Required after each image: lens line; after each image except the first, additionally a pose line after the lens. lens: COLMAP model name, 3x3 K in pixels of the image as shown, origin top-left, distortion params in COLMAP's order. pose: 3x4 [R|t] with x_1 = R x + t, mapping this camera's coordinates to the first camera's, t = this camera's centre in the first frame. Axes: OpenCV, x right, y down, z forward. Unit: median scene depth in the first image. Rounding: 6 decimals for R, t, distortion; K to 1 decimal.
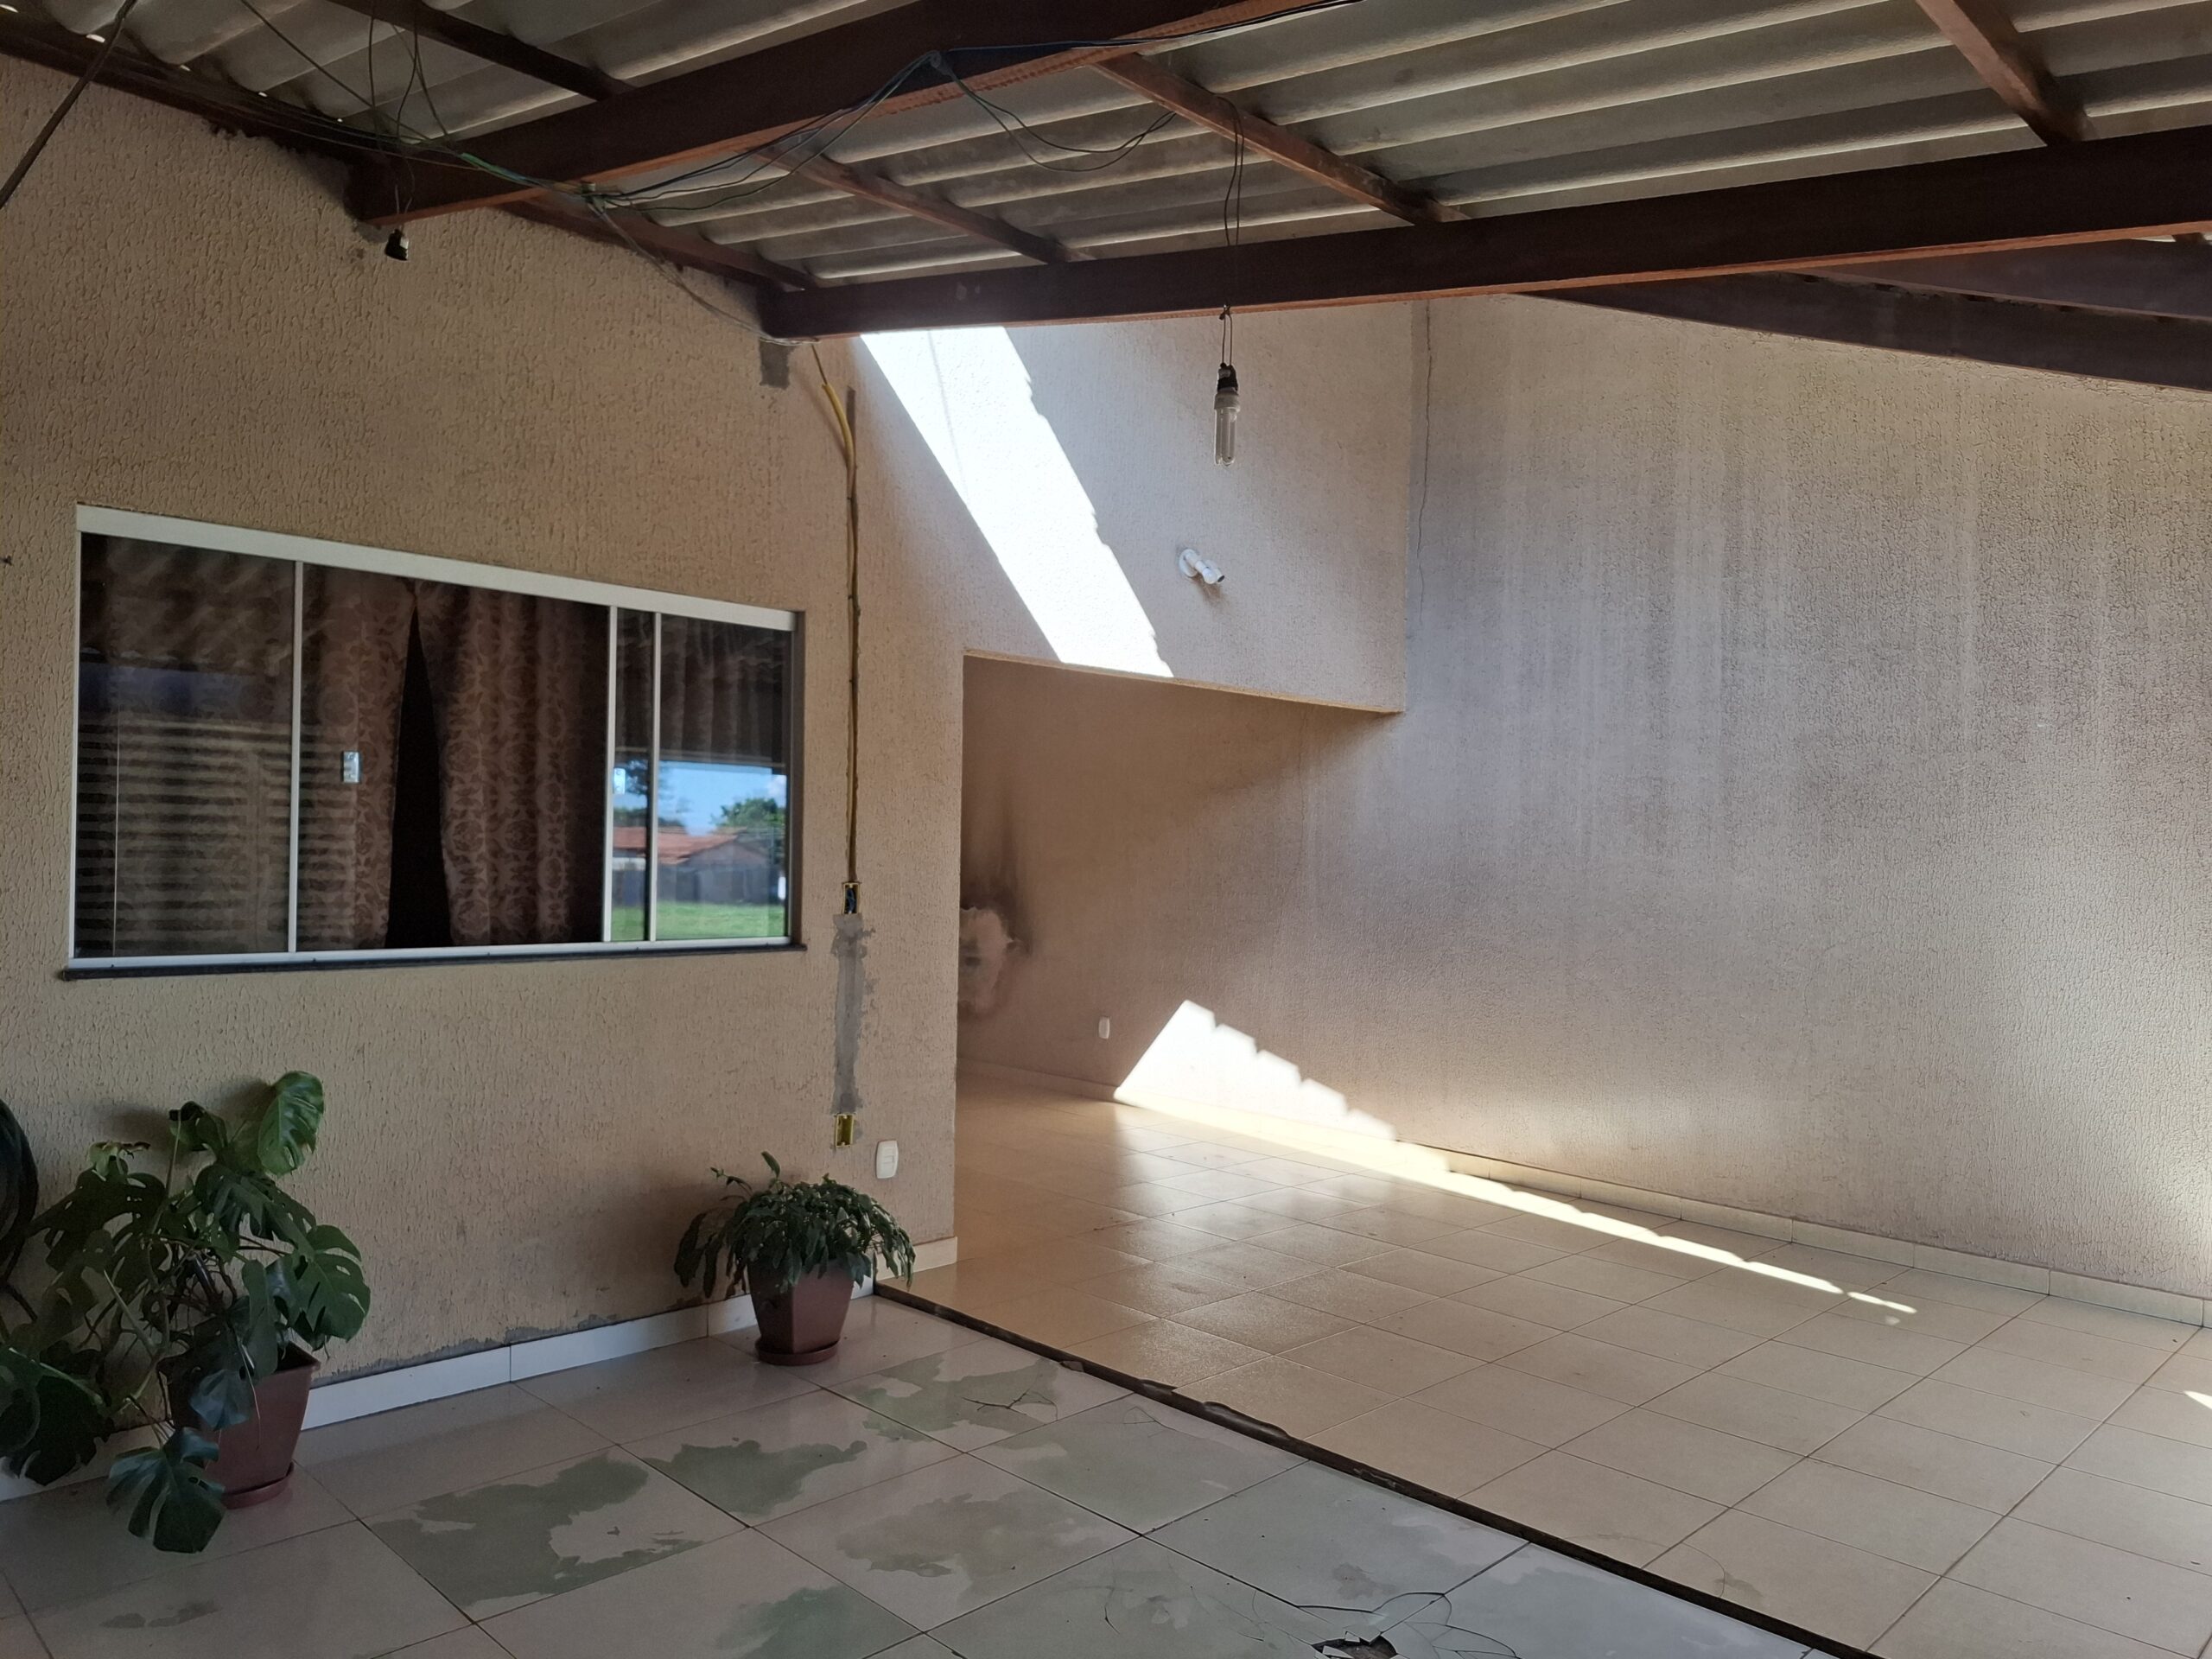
lens RADIAL K [[1583.4, 0, 1106.0], [0, 1583.4, 829.5], [0, 0, 1]] dist [0.037120, -0.000436]
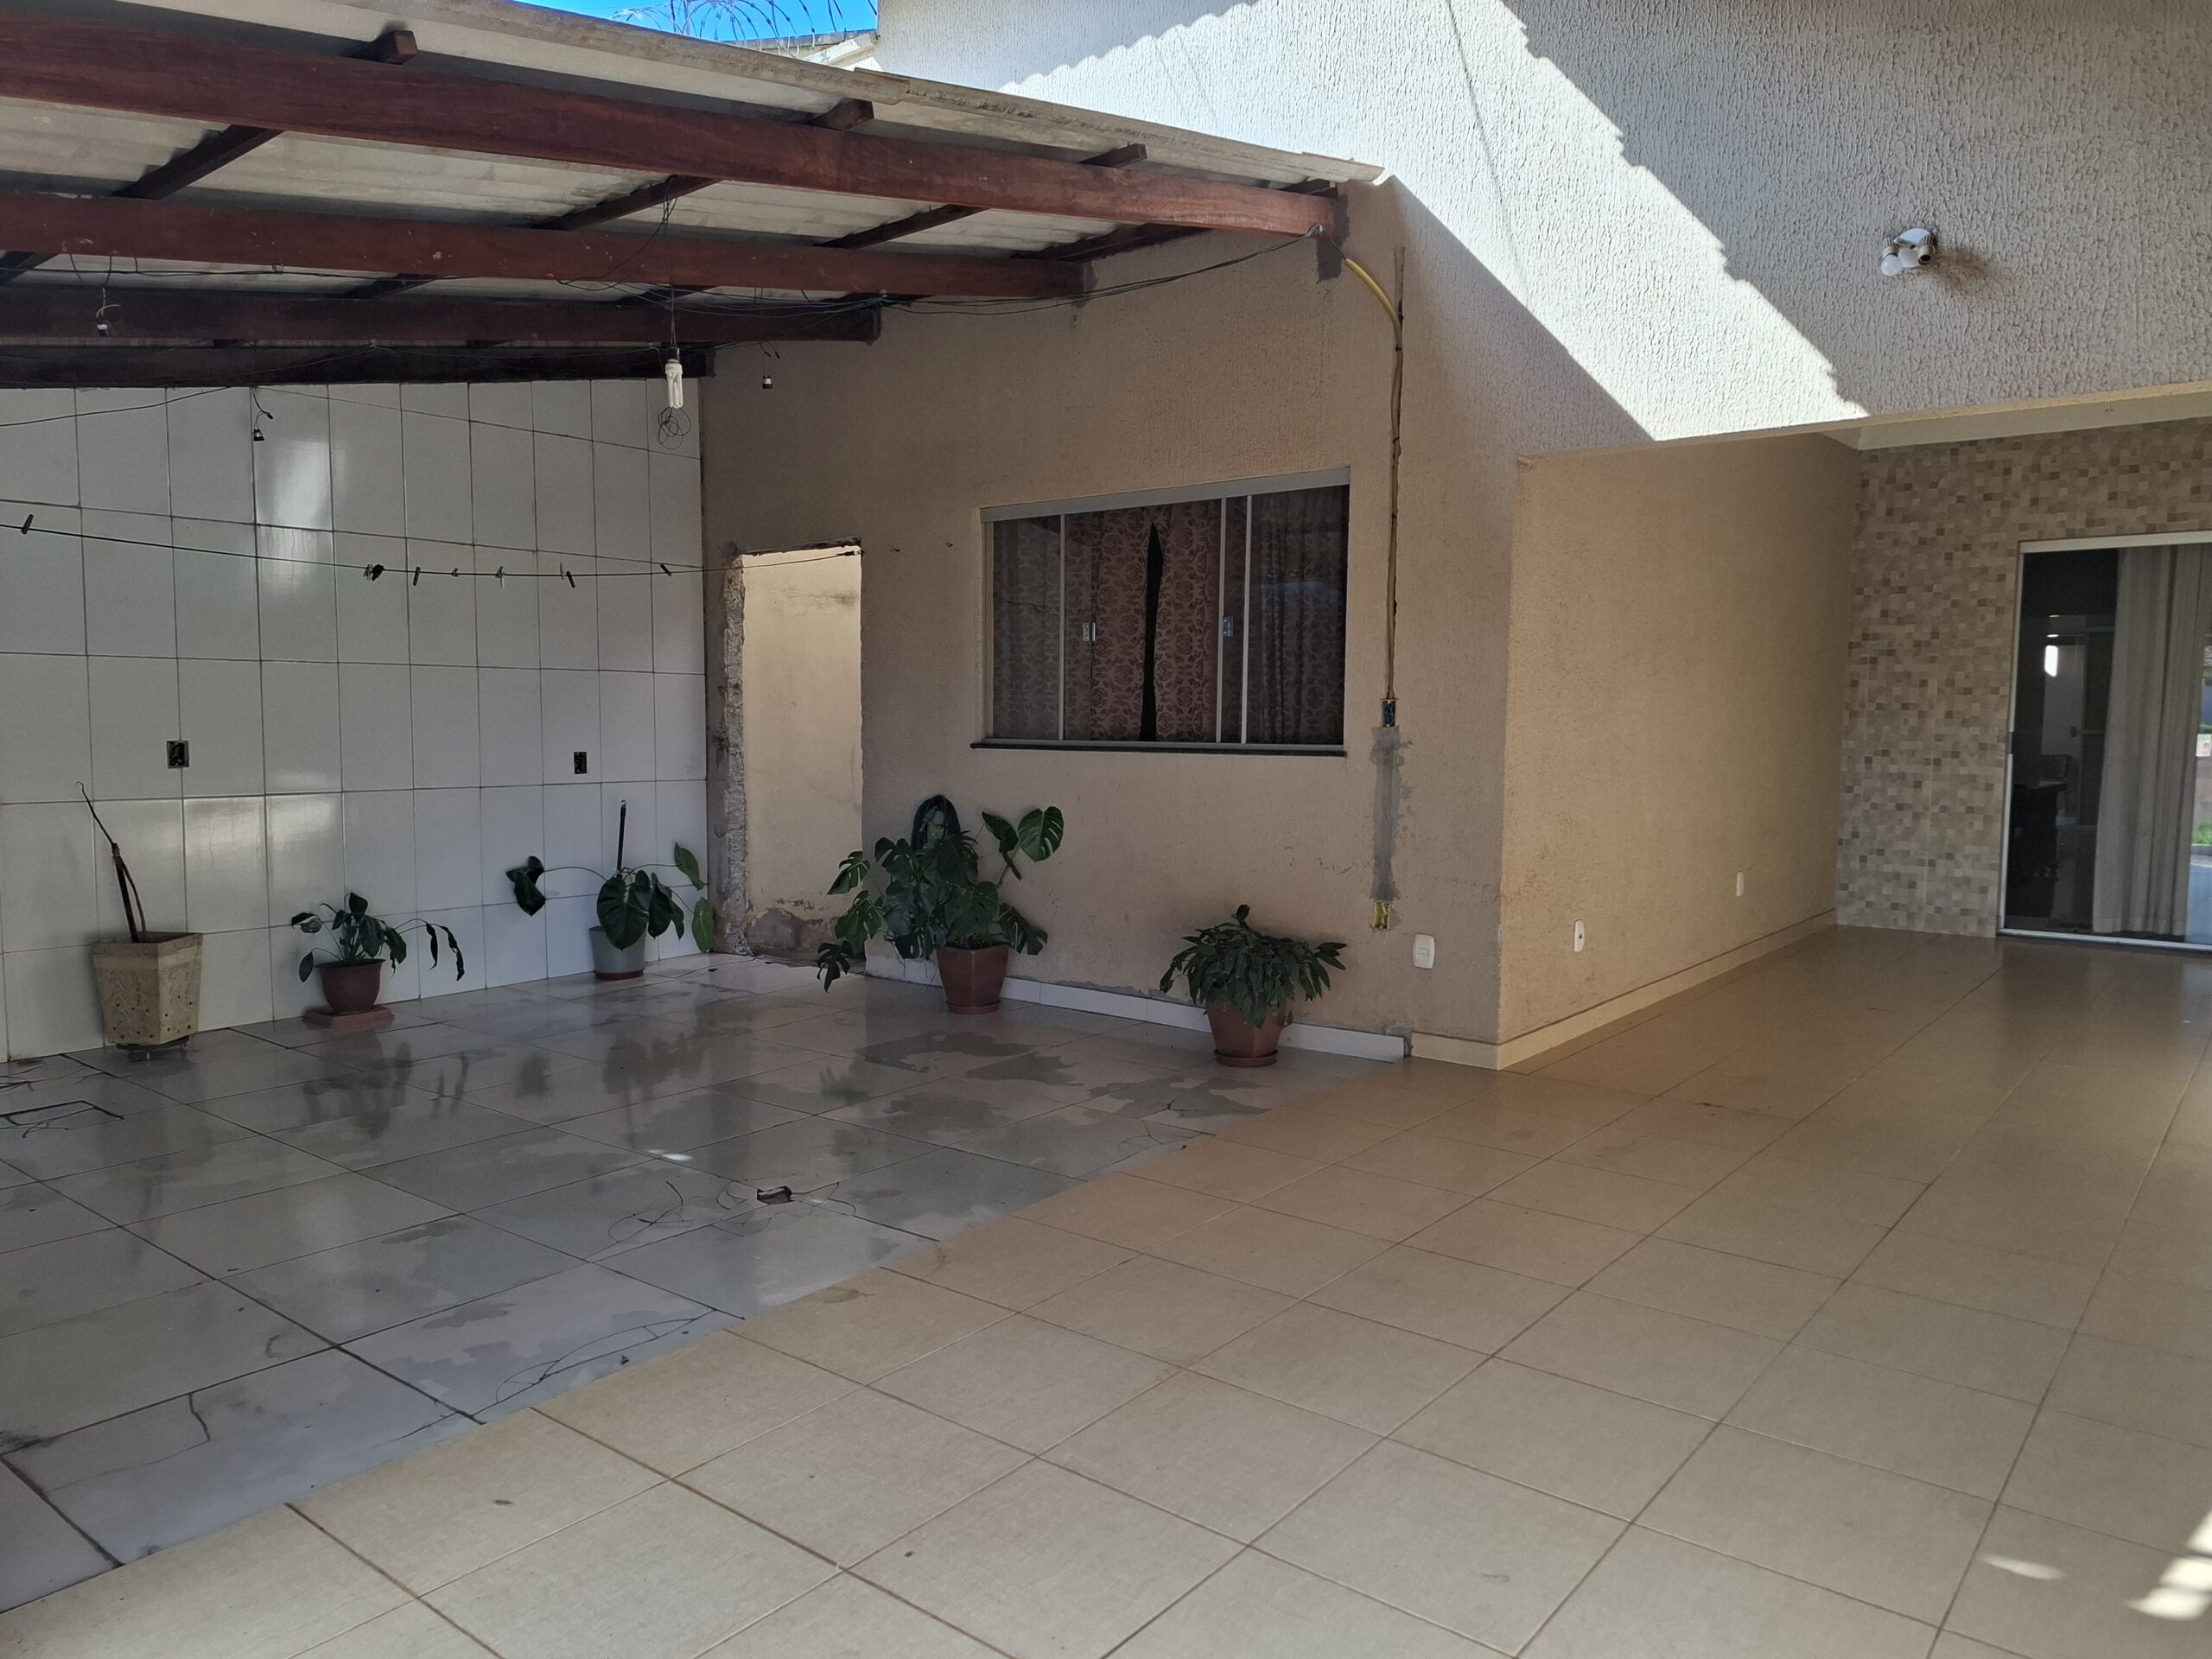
lens RADIAL K [[1541.8, 0, 1101.0], [0, 1541.8, 835.6], [0, 0, 1]] dist [0.114091, -0.135548]
pose [[0.073053, 0.054468, -0.995840, 0.935063], [0.006350, 0.998462, 0.055077, 0.068827], [0.997308, -0.010347, 0.072595, 0.716405]]
